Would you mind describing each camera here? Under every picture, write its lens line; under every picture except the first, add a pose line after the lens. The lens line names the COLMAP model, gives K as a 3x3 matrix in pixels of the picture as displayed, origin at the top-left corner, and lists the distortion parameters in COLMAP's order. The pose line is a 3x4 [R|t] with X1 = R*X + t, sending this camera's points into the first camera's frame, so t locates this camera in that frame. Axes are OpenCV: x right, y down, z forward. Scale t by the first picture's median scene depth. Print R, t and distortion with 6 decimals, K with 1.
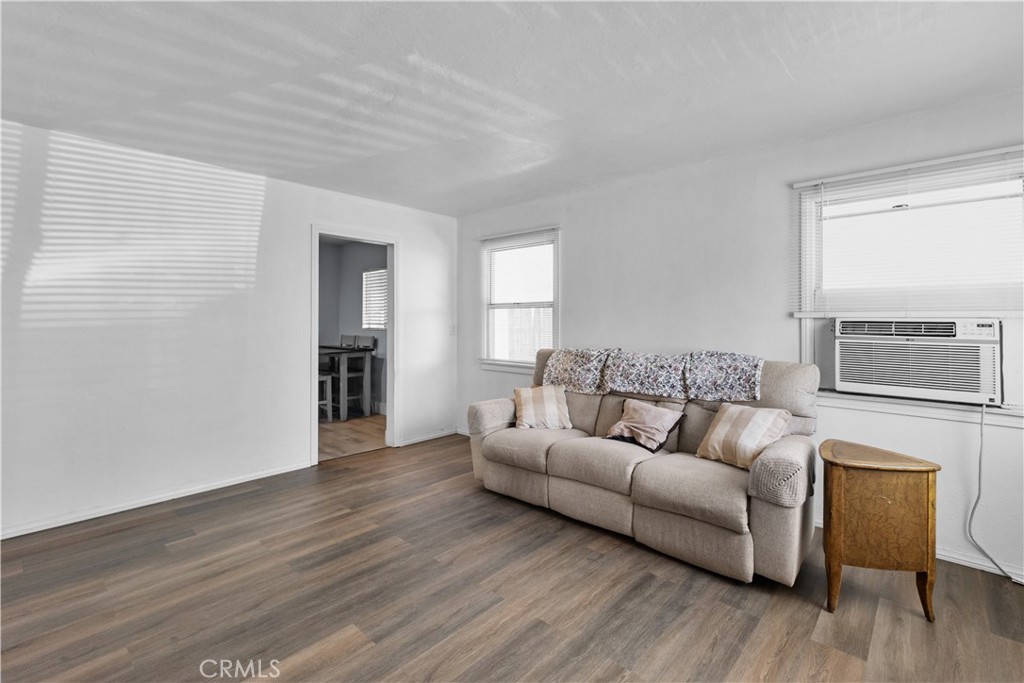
lens RADIAL K [[454.5, 0, 508.1], [0, 454.5, 324.2], [0, 0, 1]] dist [0.001115, 0.000022]
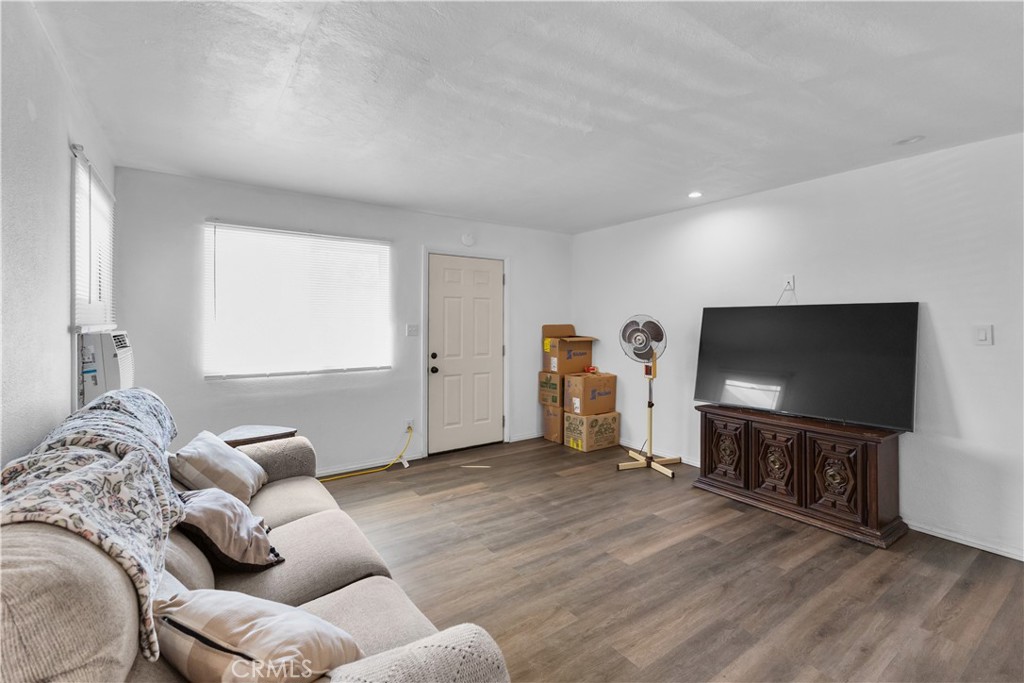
lens RADIAL K [[454.5, 0, 508.1], [0, 454.5, 324.2], [0, 0, 1]] dist [0.001115, 0.000022]
pose [[-0.976409, -0.005058, 0.215871, -0.249686], [-0.003062, 0.999949, 0.009577, -0.052904], [-0.215909, 0.008690, -0.976375, 2.132854]]
